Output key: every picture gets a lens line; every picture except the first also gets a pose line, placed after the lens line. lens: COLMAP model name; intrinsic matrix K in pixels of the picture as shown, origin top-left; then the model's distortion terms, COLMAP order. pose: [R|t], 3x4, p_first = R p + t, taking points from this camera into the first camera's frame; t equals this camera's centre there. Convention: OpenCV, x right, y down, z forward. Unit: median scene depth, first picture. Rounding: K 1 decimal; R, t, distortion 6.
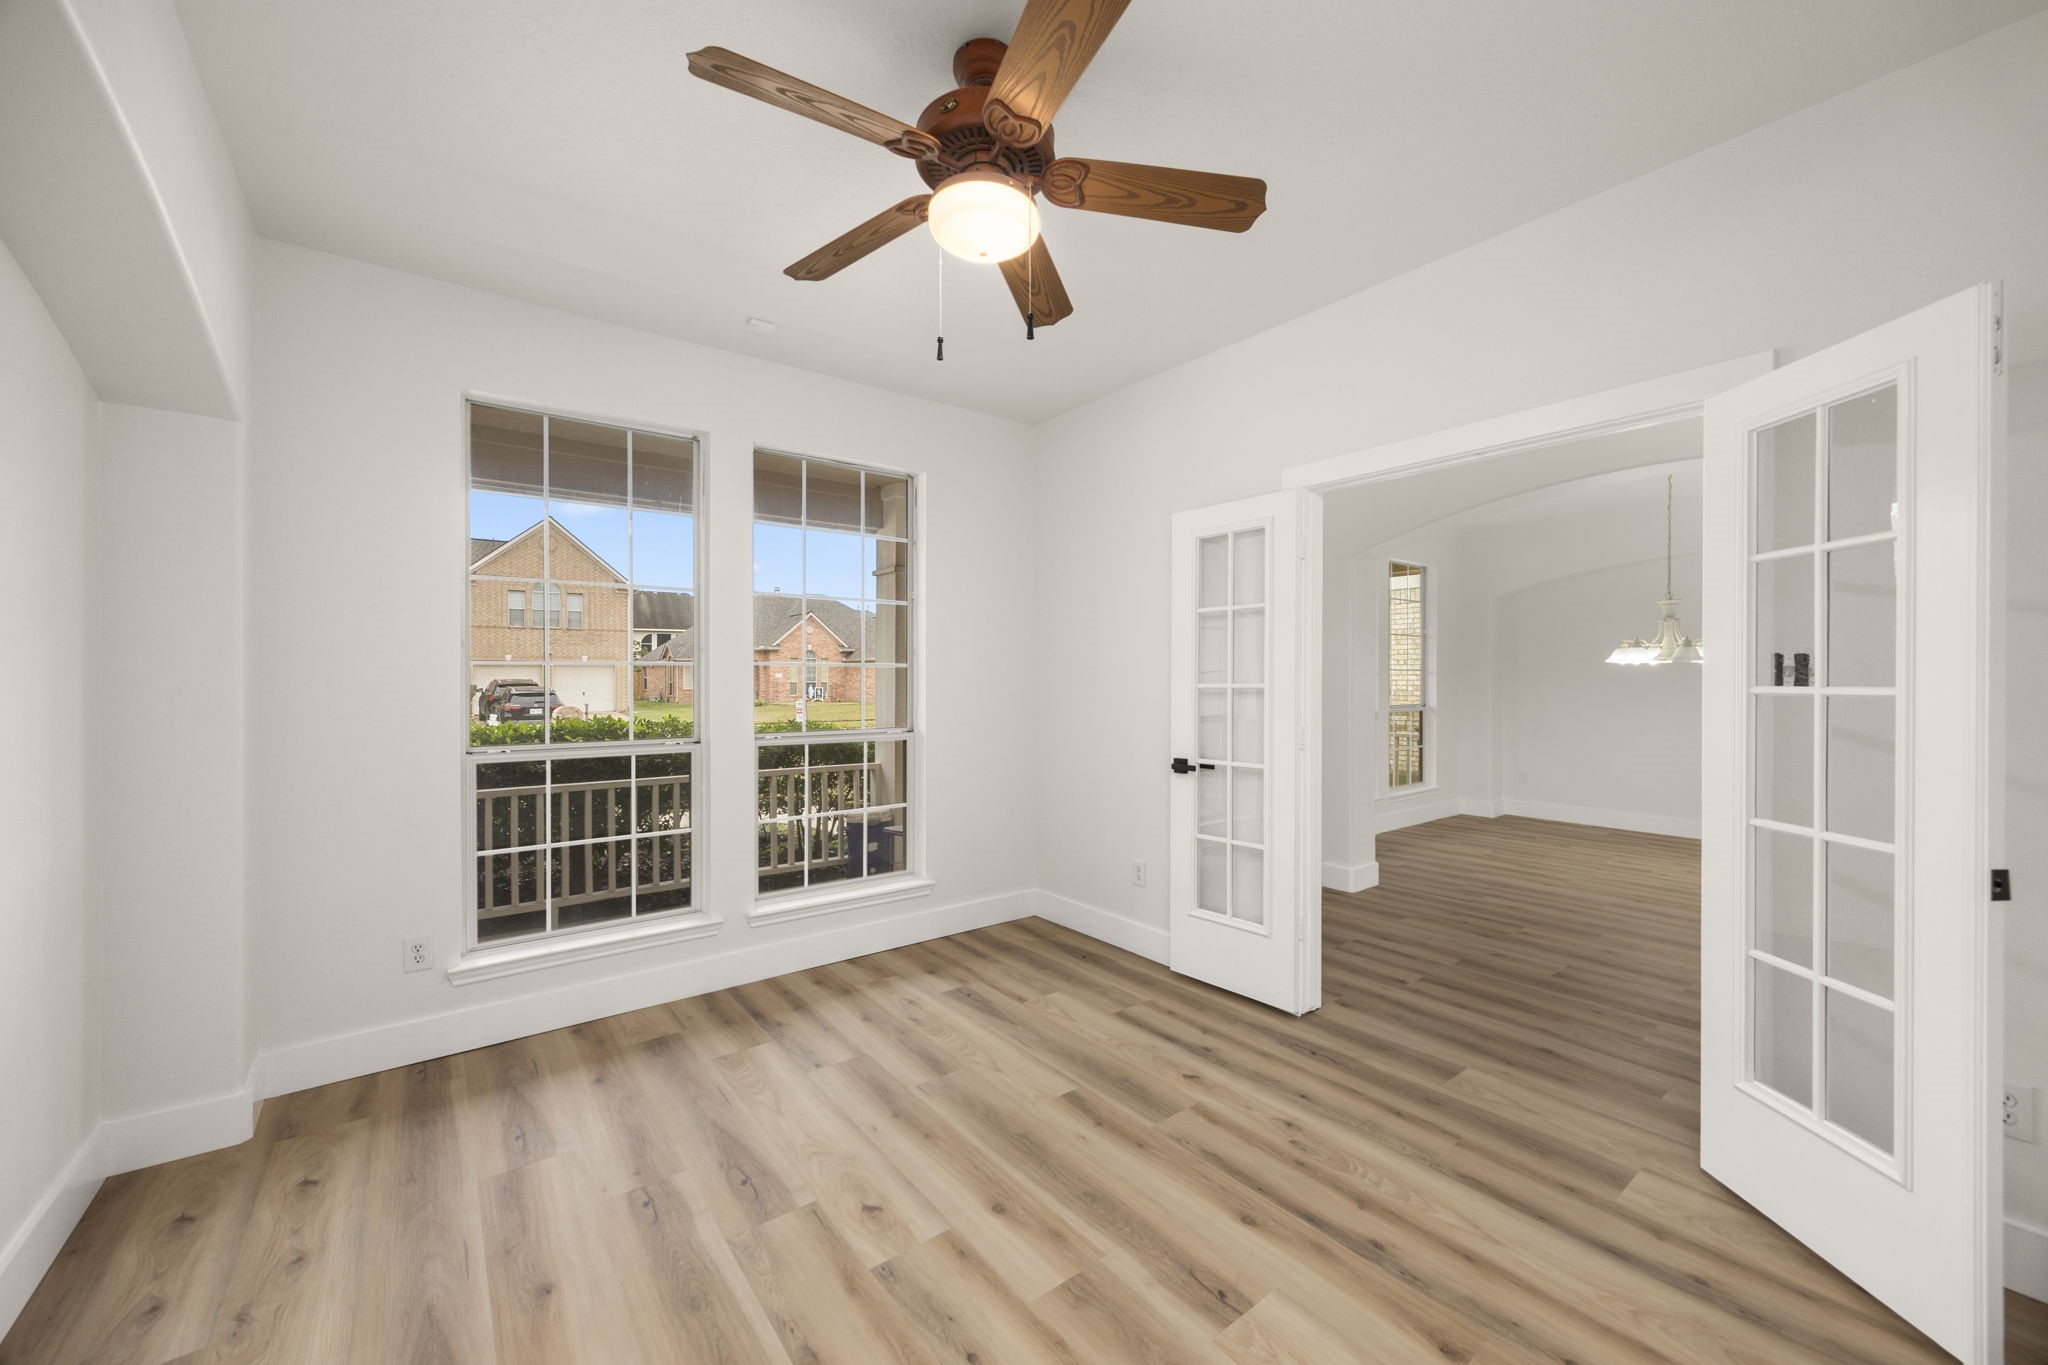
lens RADIAL K [[749.8, 0, 1018.3], [0, 749.8, 684.7], [0, 0, 1]] dist [-0.007833, -0.000595]
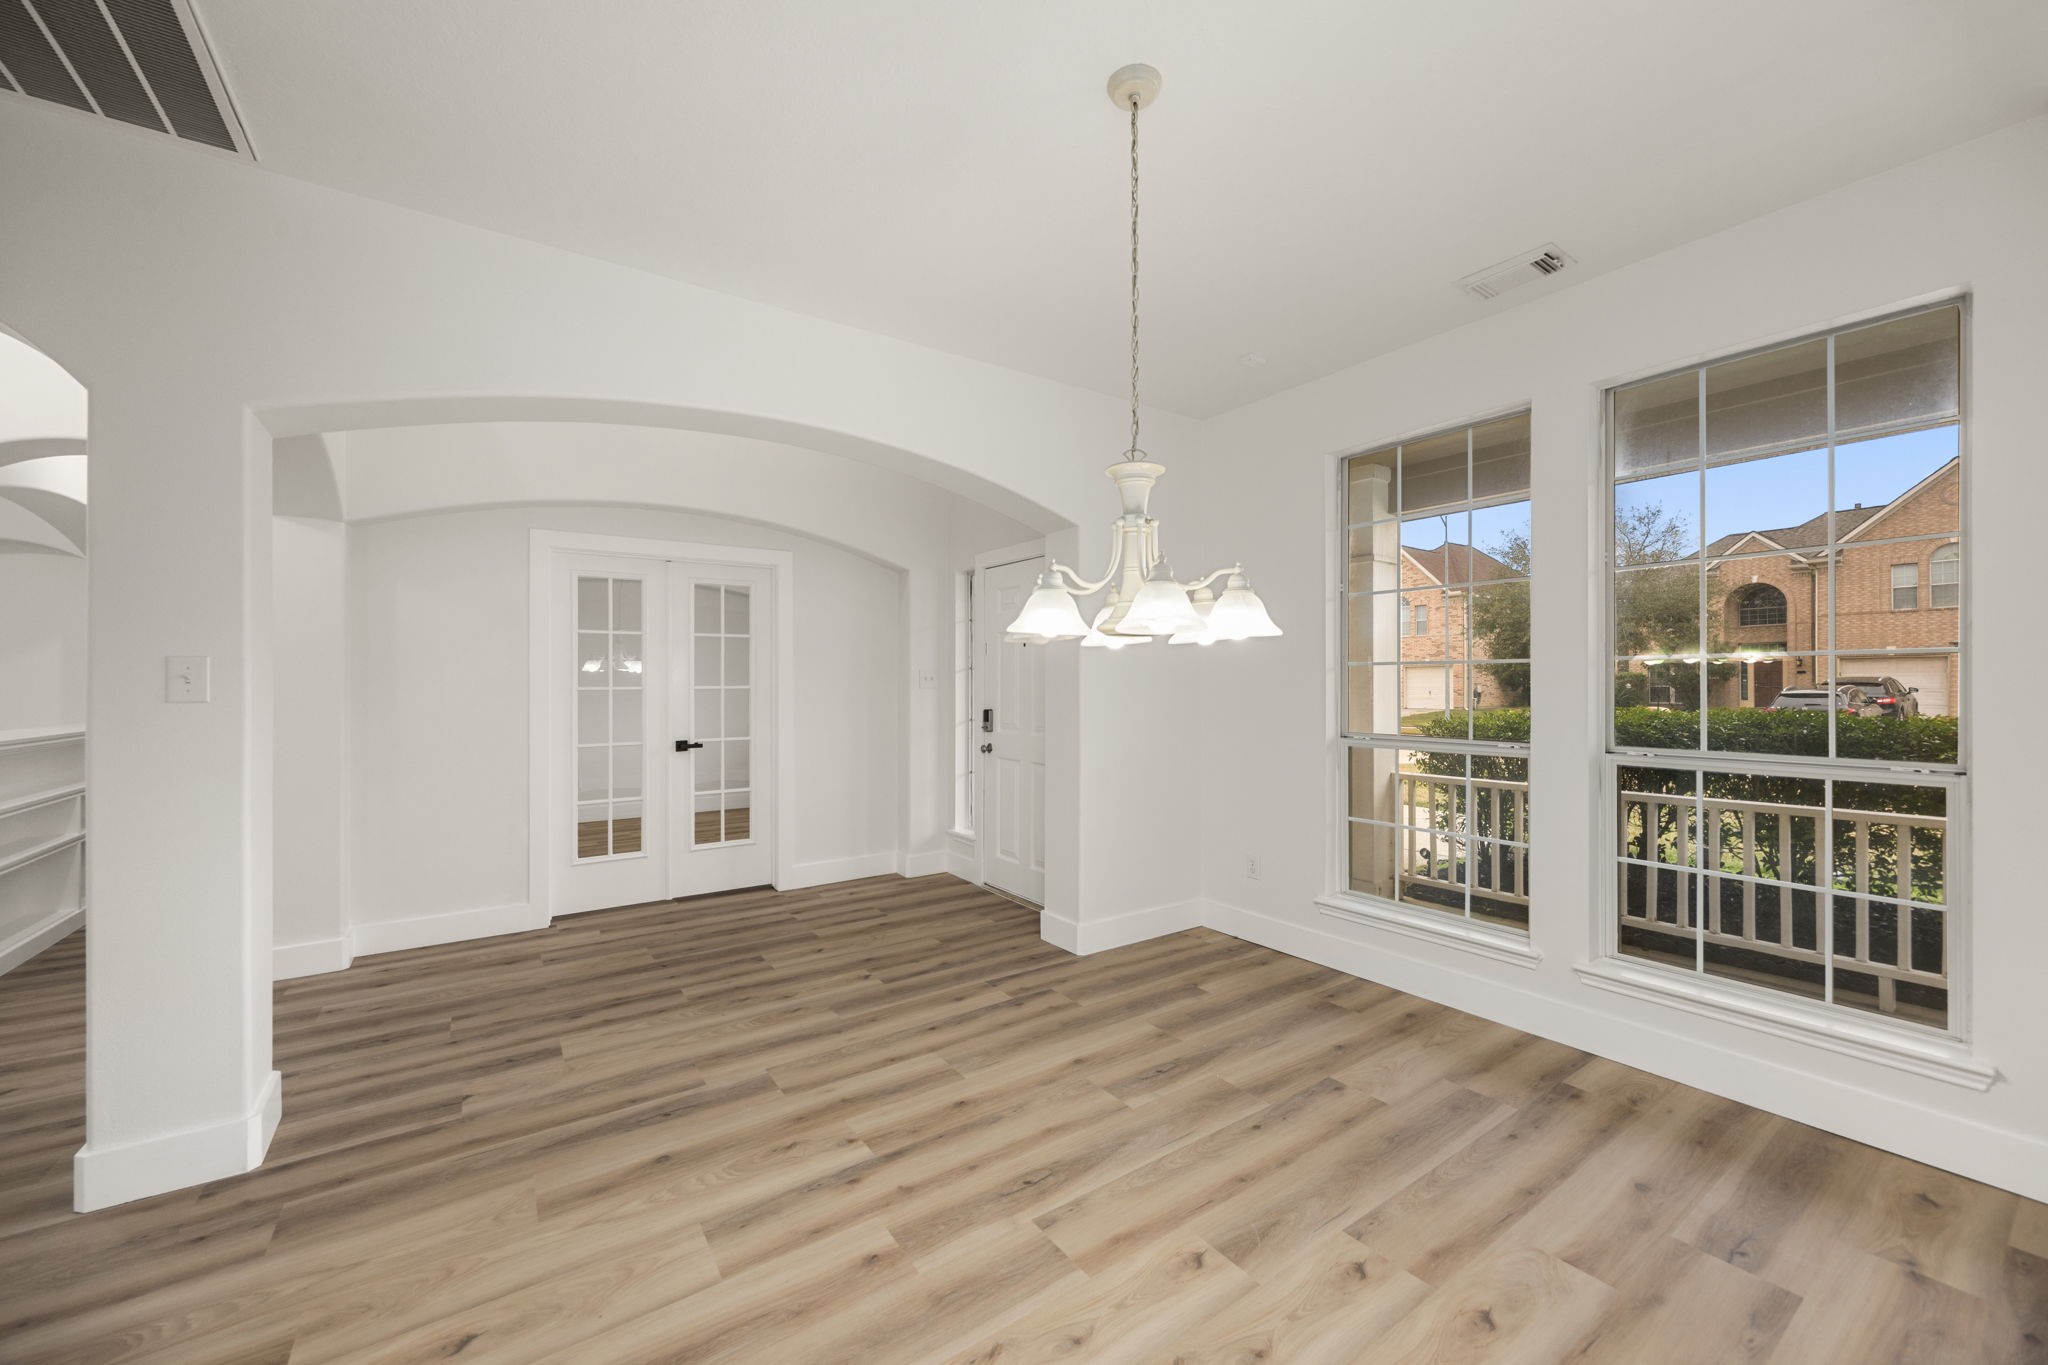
lens RADIAL K [[749.8, 0, 988.0], [0, 749.8, 678.4], [0, 0, 1]] dist [-0.007833, -0.000595]
pose [[-0.029371, 0.000004, -0.999569, 0.259281], [-0.005302, 0.999986, 0.000160, -0.001021], [0.999555, 0.005304, -0.029371, 0.197985]]
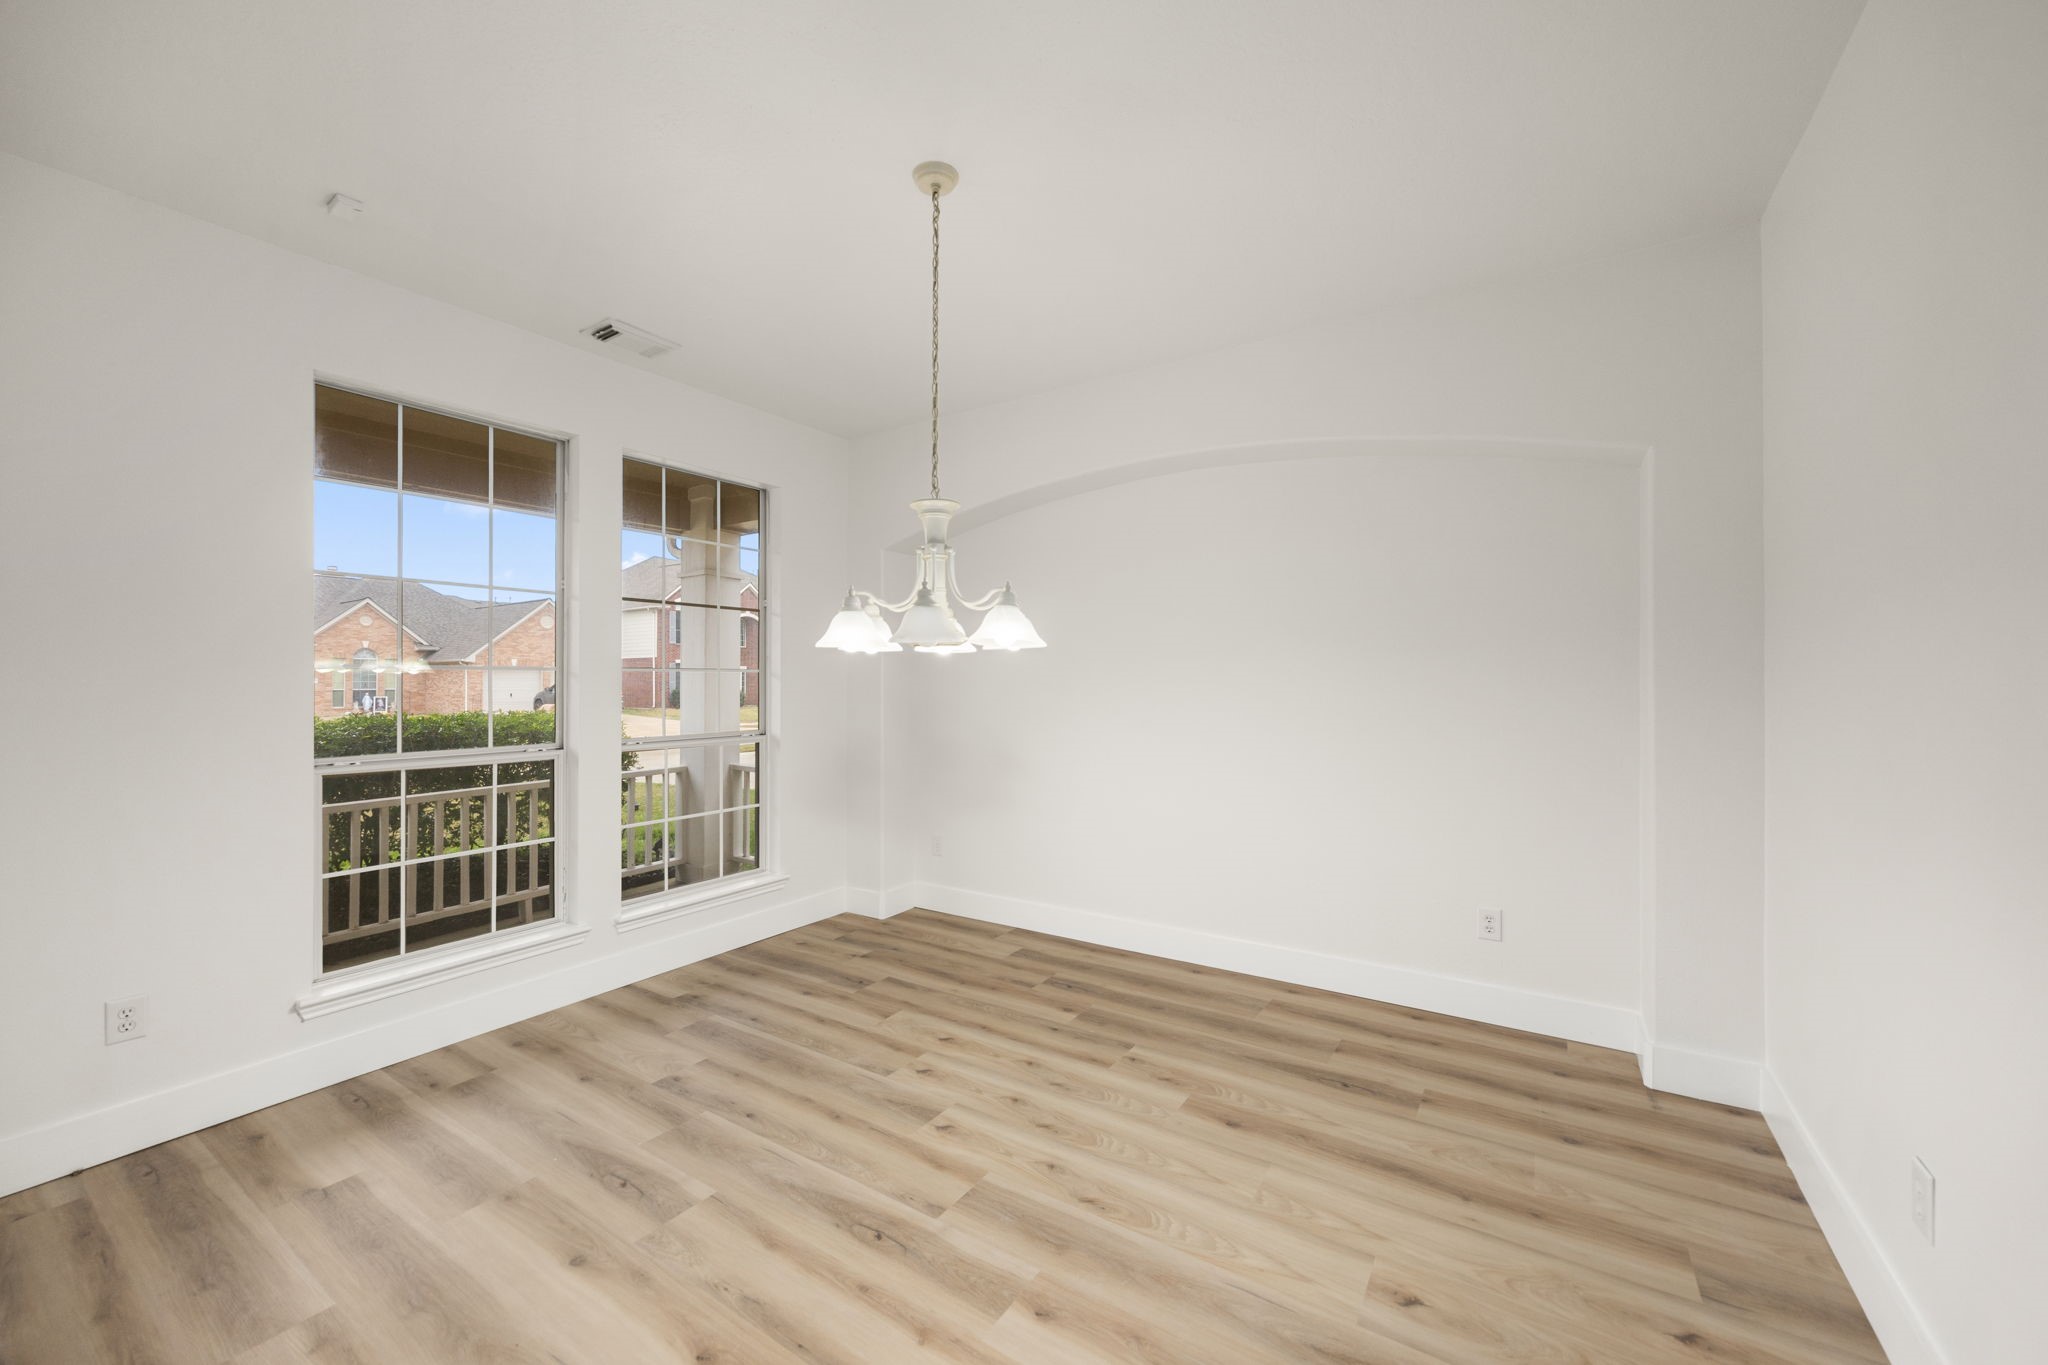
lens RADIAL K [[801.1, 0, 1025.5], [0, 801.1, 690.2], [0, 0, 1]] dist [-0.011935, -0.000238]
pose [[0.928371, -0.003843, 0.371635, -0.263420], [0.004496, 0.999989, -0.000890, 0.004943], [-0.371627, 0.002497, 0.928379, -0.212771]]
